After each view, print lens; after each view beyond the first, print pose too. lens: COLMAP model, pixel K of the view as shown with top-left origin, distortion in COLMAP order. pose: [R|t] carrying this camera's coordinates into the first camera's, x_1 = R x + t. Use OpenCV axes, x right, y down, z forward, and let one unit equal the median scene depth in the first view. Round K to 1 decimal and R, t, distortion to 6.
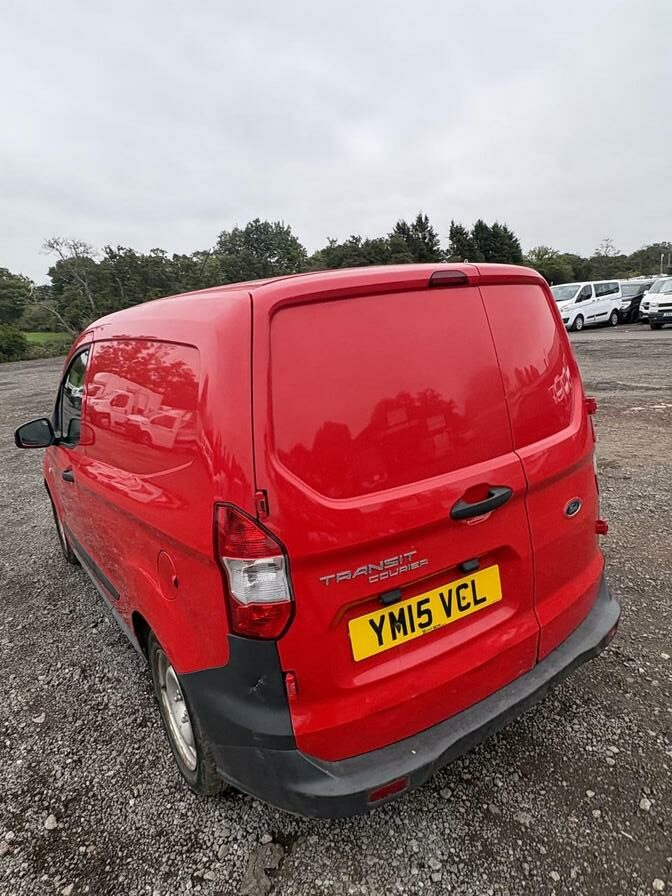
lens RADIAL K [[554.2, 0, 337.7], [0, 554.2, 442.2], [0, 0, 1]] dist [-0.000469, 0.001763]
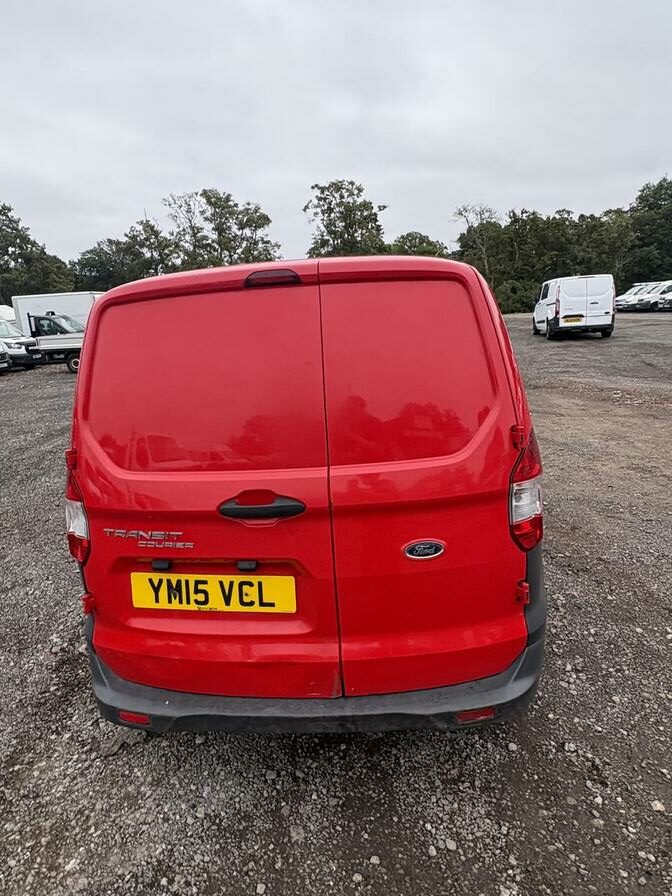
lens RADIAL K [[550.8, 0, 336.0], [0, 550.8, 448.0], [0, 0, 1]] dist [0.000725, -0.000035]
pose [[0.781310, 0.191445, -0.594056, 0.900533], [-0.148797, 0.981486, 0.120601, -0.131590], [0.606146, -0.005833, 0.795332, 0.286206]]
